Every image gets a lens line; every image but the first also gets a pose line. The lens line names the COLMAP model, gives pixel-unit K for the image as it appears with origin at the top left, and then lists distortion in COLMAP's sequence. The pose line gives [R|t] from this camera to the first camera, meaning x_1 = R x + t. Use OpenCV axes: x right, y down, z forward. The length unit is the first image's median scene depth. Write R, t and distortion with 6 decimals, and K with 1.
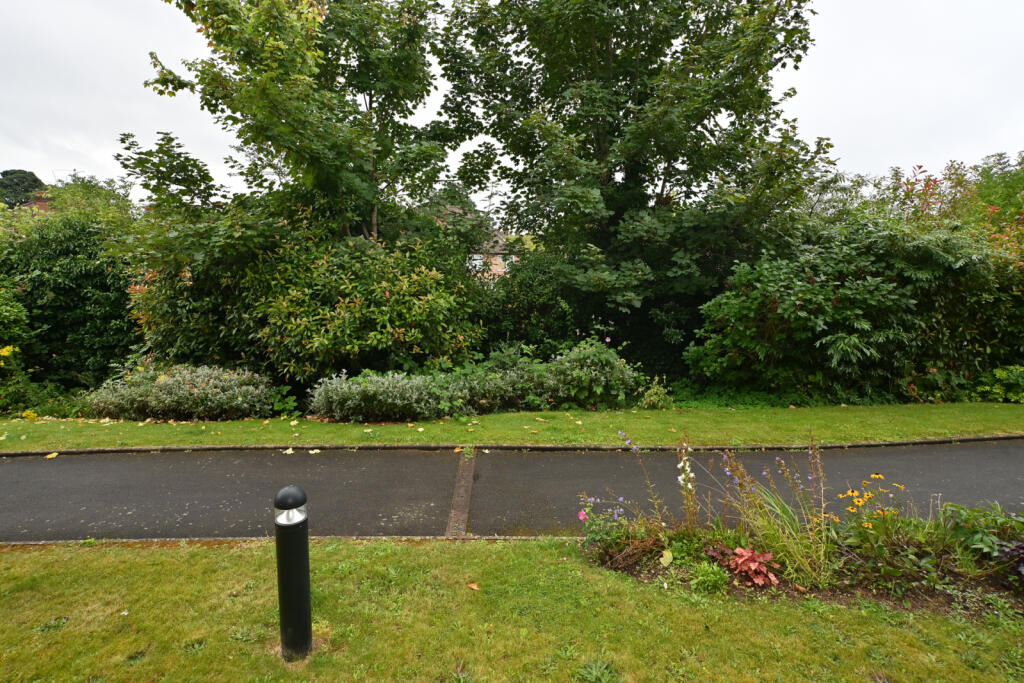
lens RADIAL K [[512.6, 0, 512.0], [0, 512.6, 341.5], [0, 0, 1]] dist [-0.000837, 0.000021]
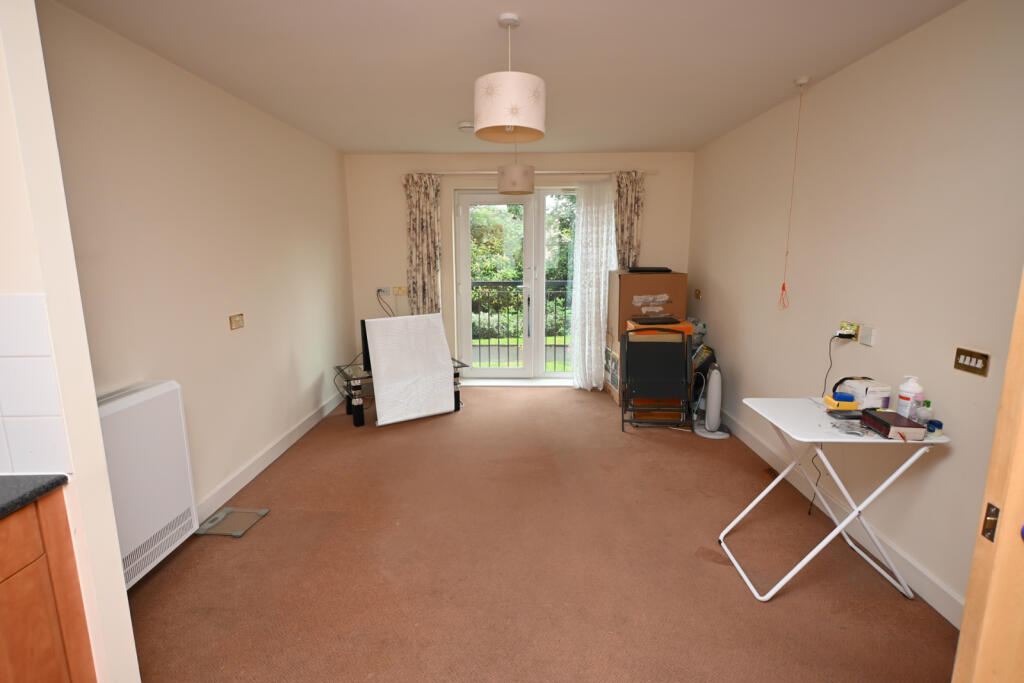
lens RADIAL K [[512.6, 0, 512.0], [0, 512.6, 341.5], [0, 0, 1]] dist [-0.000837, 0.000021]
pose [[0.992073, -0.005919, -0.125526, 0.088107], [0.008137, 0.999819, 0.017169, 0.120728], [0.125402, -0.018054, 0.991942, -0.716323]]
